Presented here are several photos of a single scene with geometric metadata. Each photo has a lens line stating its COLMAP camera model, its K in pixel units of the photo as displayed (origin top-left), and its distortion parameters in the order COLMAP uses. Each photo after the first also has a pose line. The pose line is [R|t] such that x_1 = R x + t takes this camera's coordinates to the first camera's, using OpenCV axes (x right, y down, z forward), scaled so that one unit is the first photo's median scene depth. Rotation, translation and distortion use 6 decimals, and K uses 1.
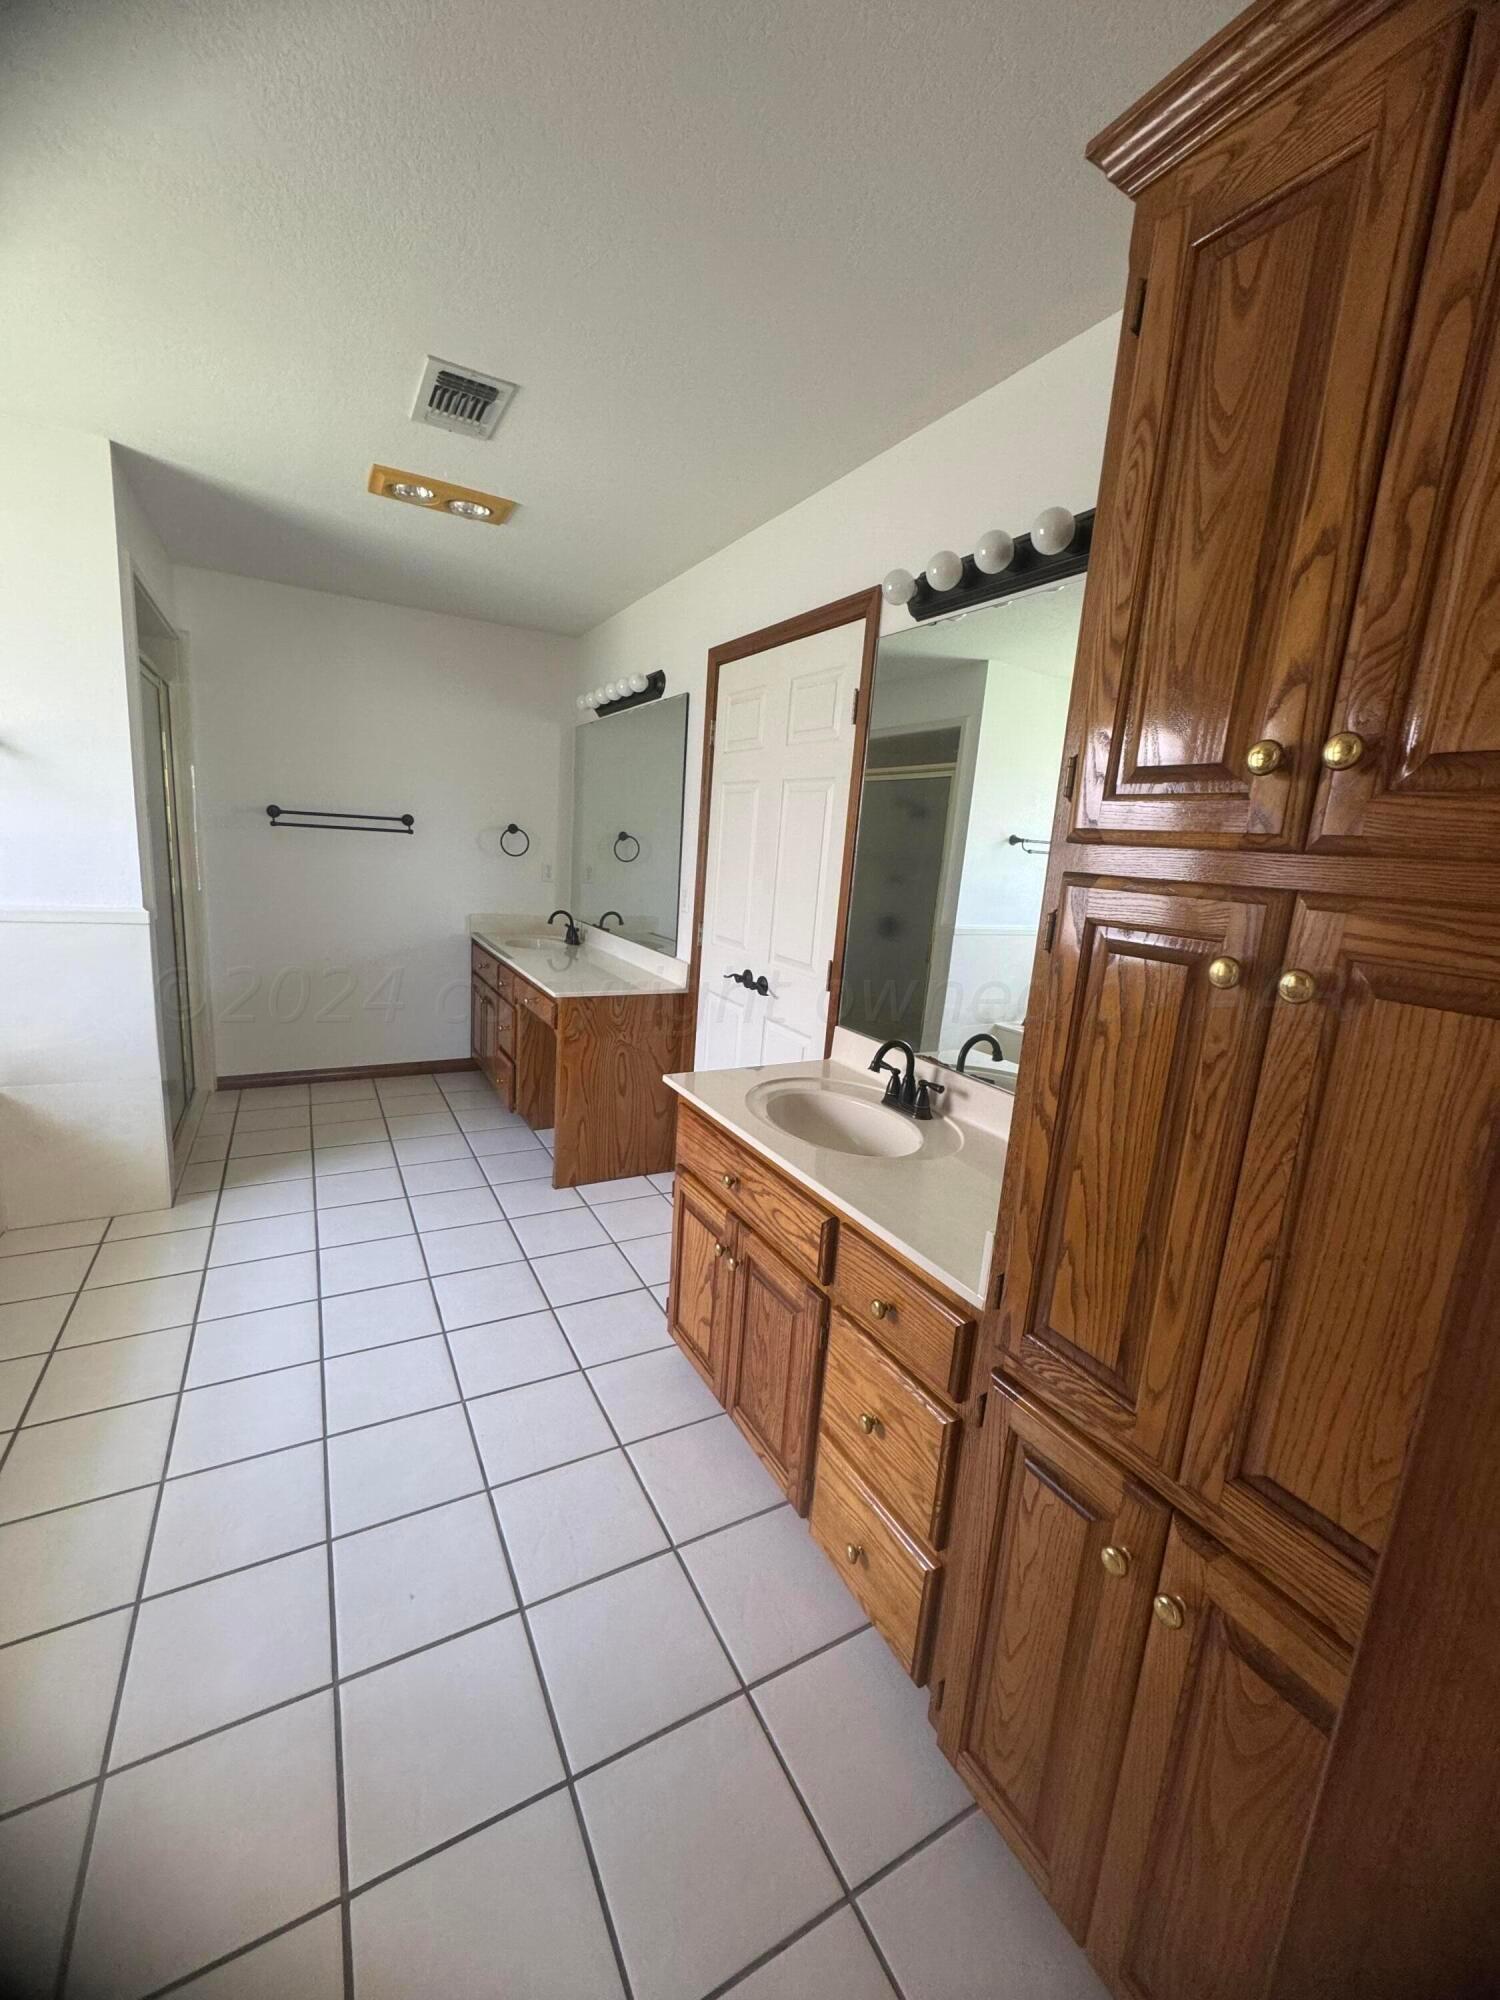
lens RADIAL K [[801.8, 0, 752.9], [0, 801.8, 1001.6], [0, 0, 1]] dist [-0.002502, 0.000799]
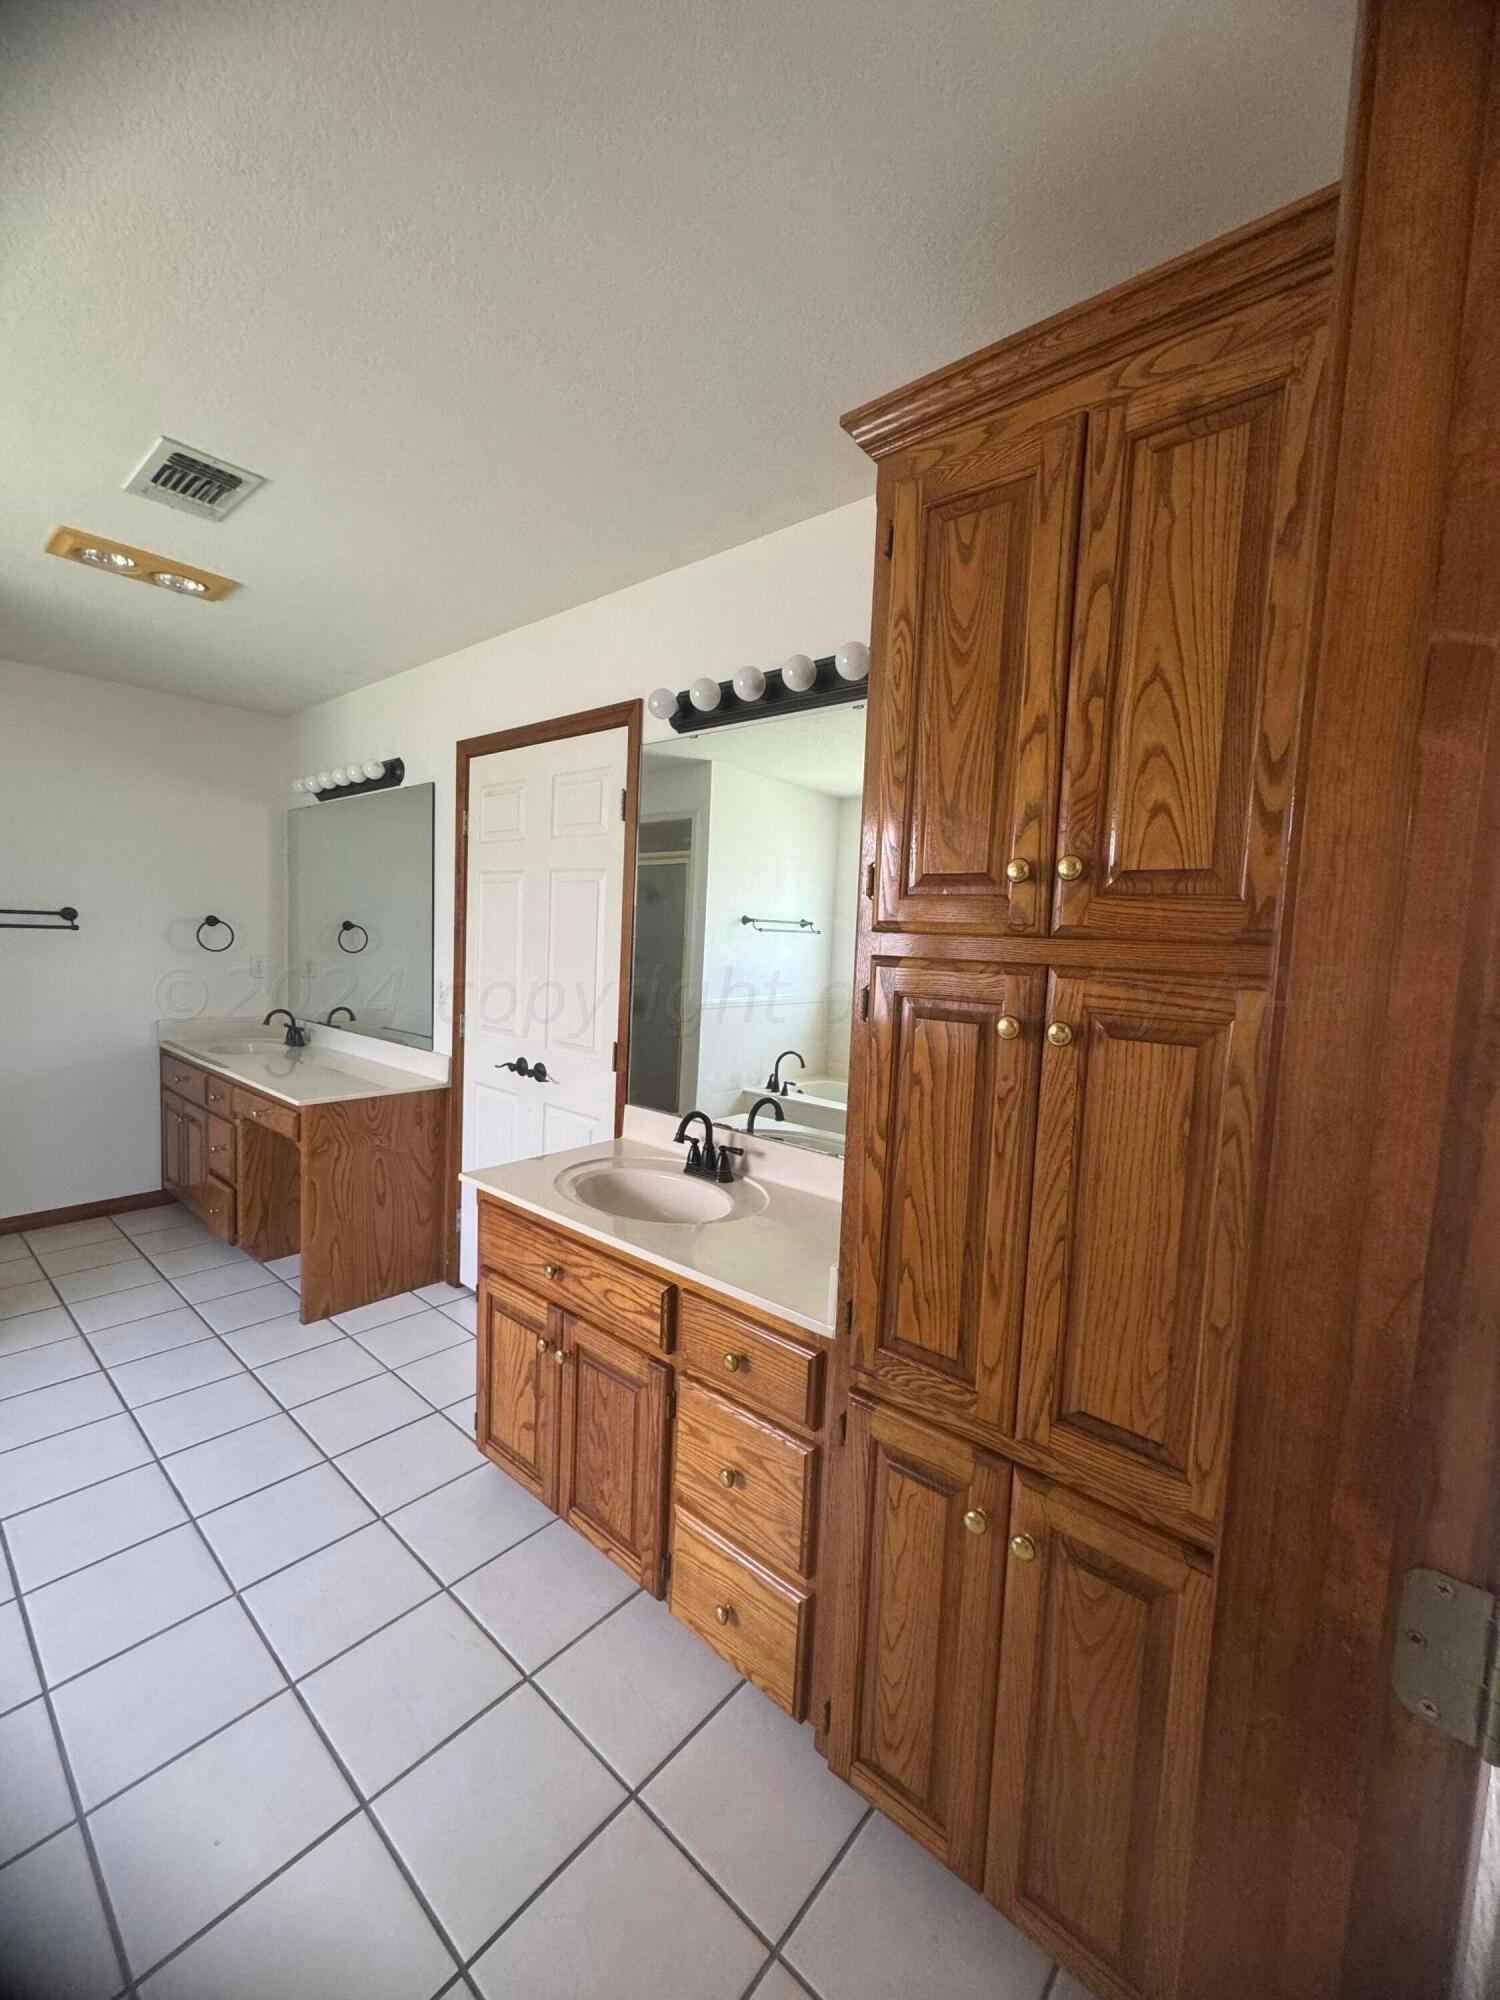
lens RADIAL K [[801.8, 0, 756.6], [0, 801.8, 1001.2], [0, 0, 1]] dist [-0.002502, 0.000799]
pose [[0.938482, -0.058533, 0.340332, -0.138386], [0.091206, 0.992549, -0.080798, -0.005441], [-0.333066, 0.106868, 0.936828, -0.061904]]
